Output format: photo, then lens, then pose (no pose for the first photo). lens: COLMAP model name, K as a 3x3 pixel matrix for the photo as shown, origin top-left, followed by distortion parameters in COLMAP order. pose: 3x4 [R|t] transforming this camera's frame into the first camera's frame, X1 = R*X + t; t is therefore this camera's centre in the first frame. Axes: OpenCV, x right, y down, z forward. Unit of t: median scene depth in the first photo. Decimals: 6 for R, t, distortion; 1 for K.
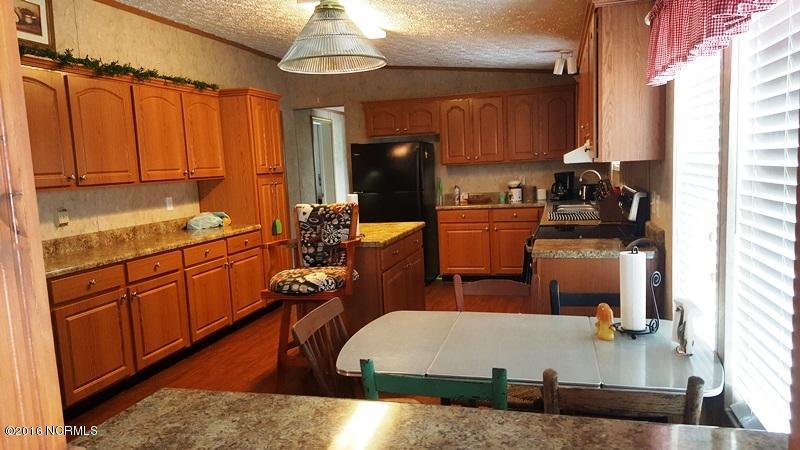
lens RADIAL K [[586.2, 0, 397.3], [0, 586.2, 233.4], [0, 0, 1]] dist [0.073713, -0.005202]
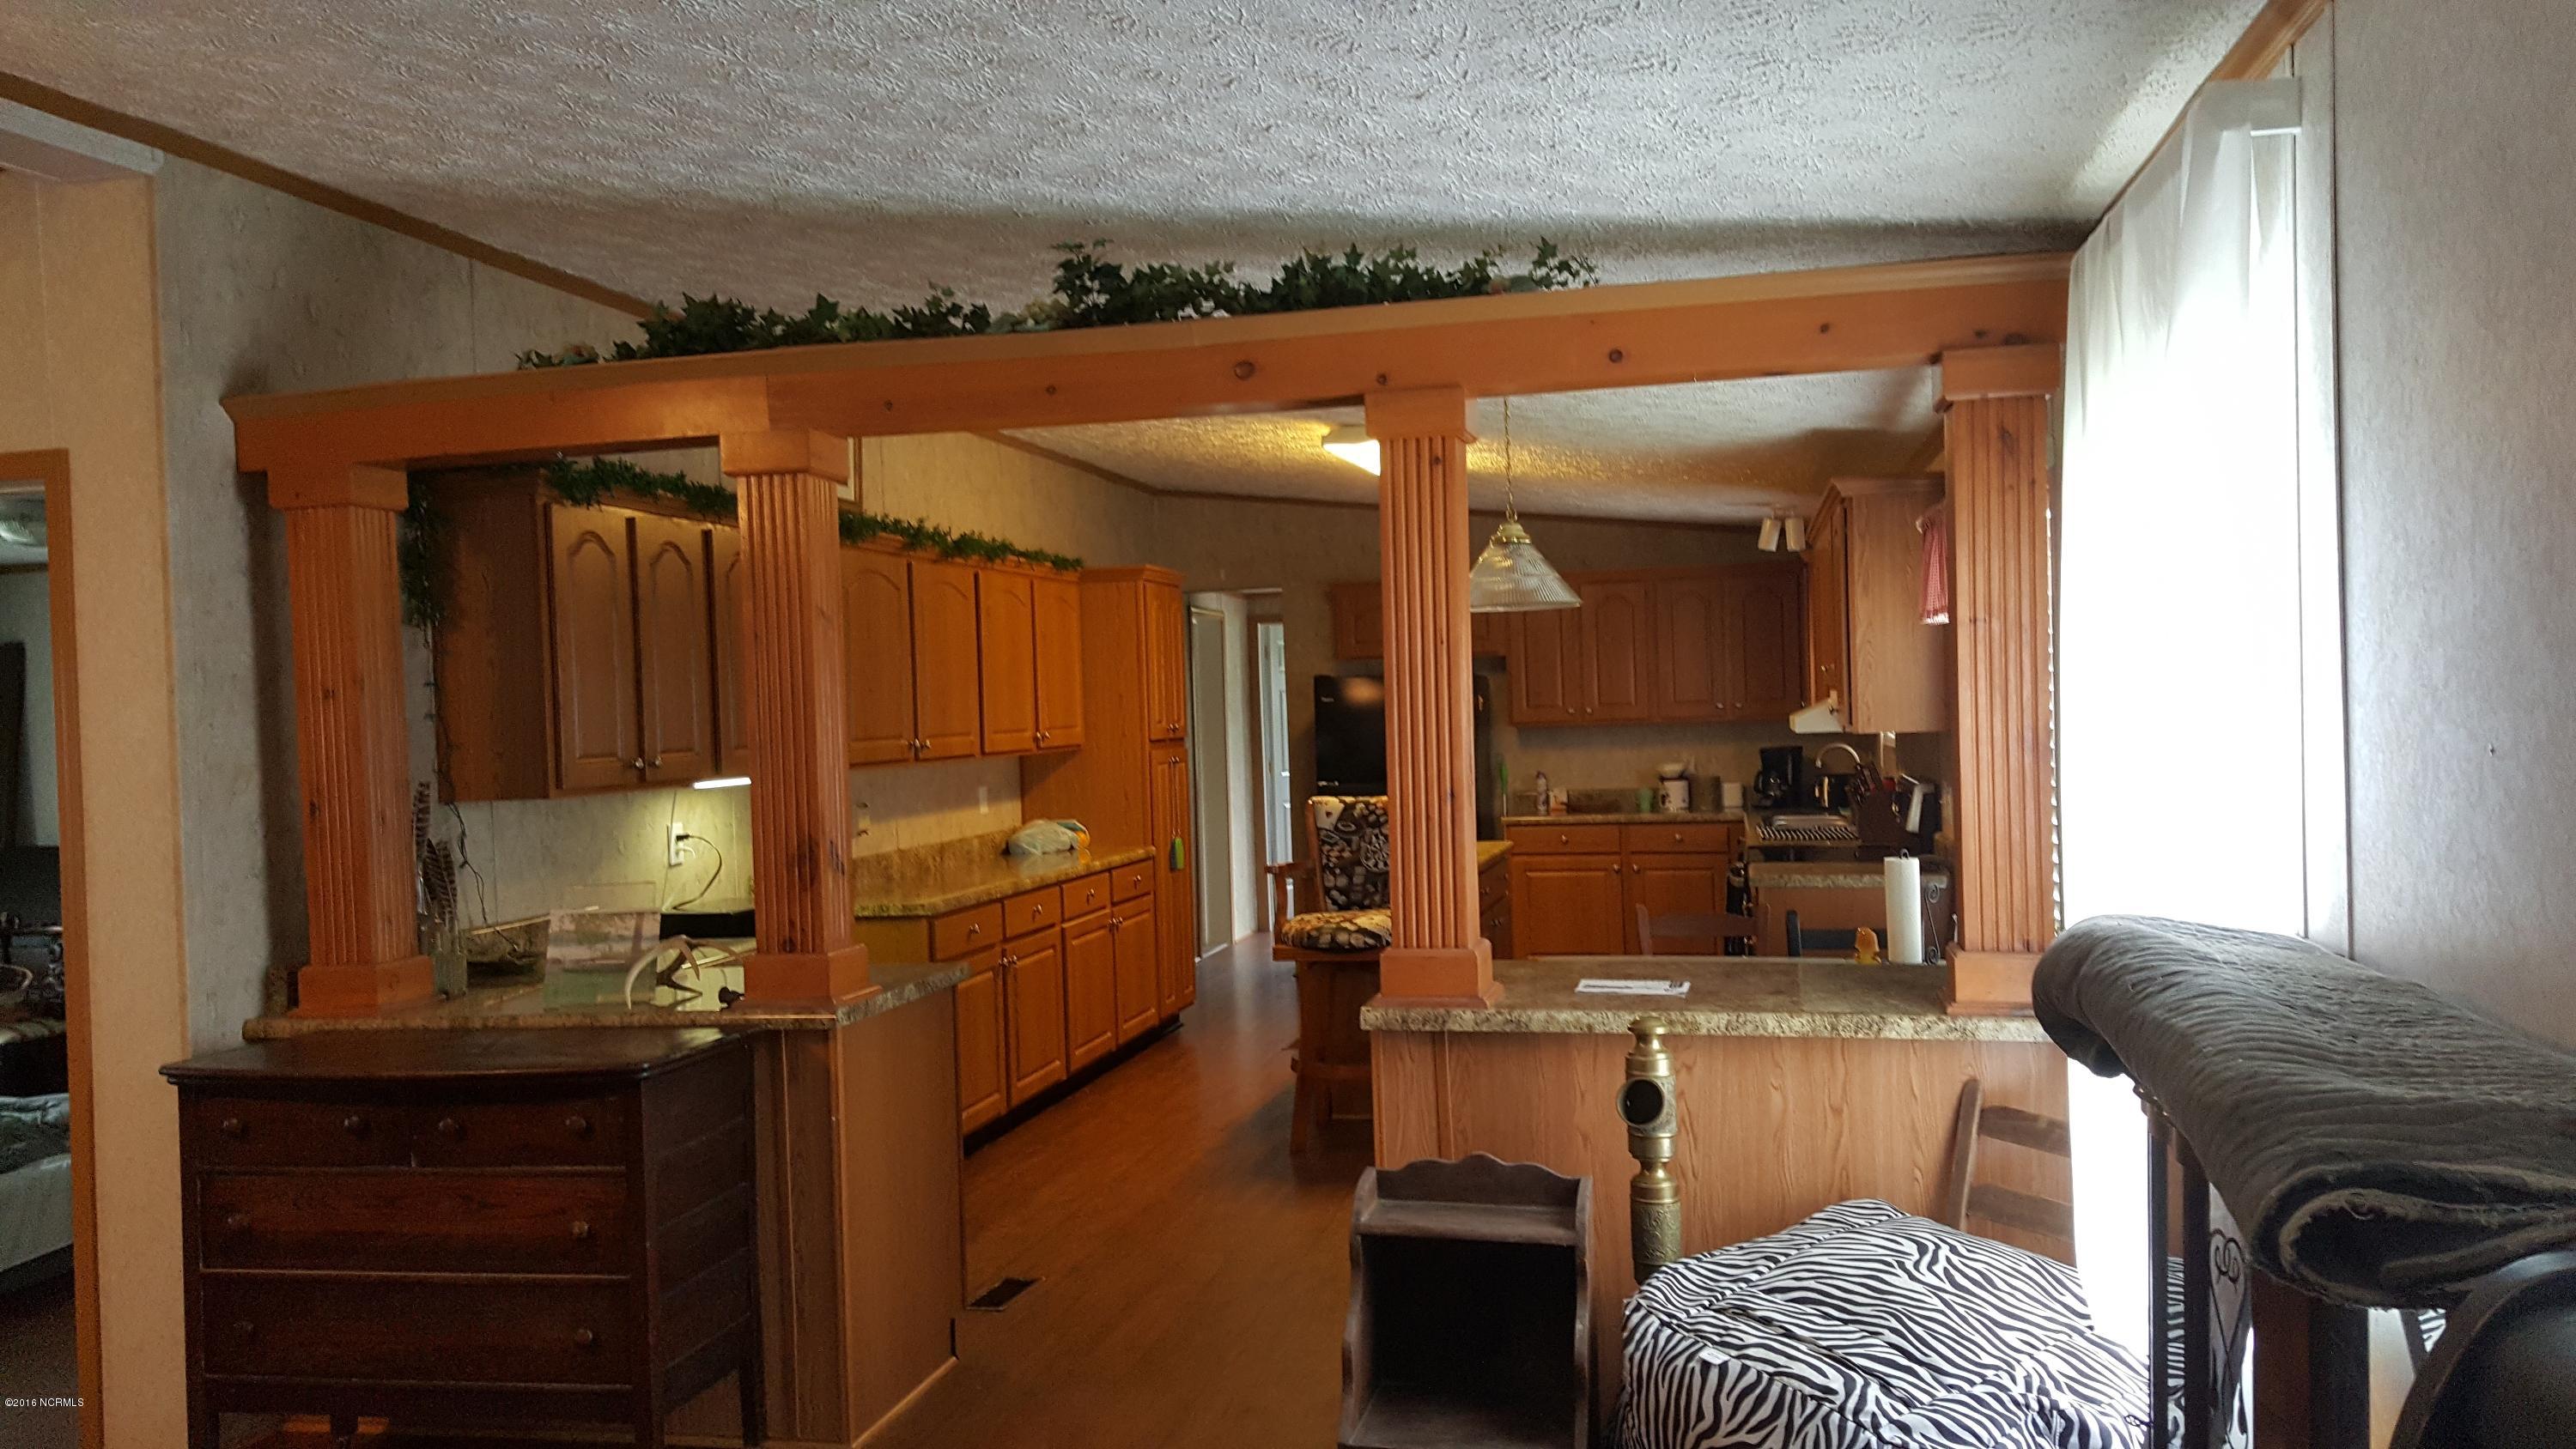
lens RADIAL K [[2145.5, 0, 1288.0], [0, 2145.5, 724.5], [0, 0, 1]] dist [0.144792, -0.000891]
pose [[0.997483, 0.015713, 0.069143, -0.258237], [-0.008109, 0.994019, -0.108909, 0.078037], [-0.070441, 0.108074, 0.991644, -0.766799]]
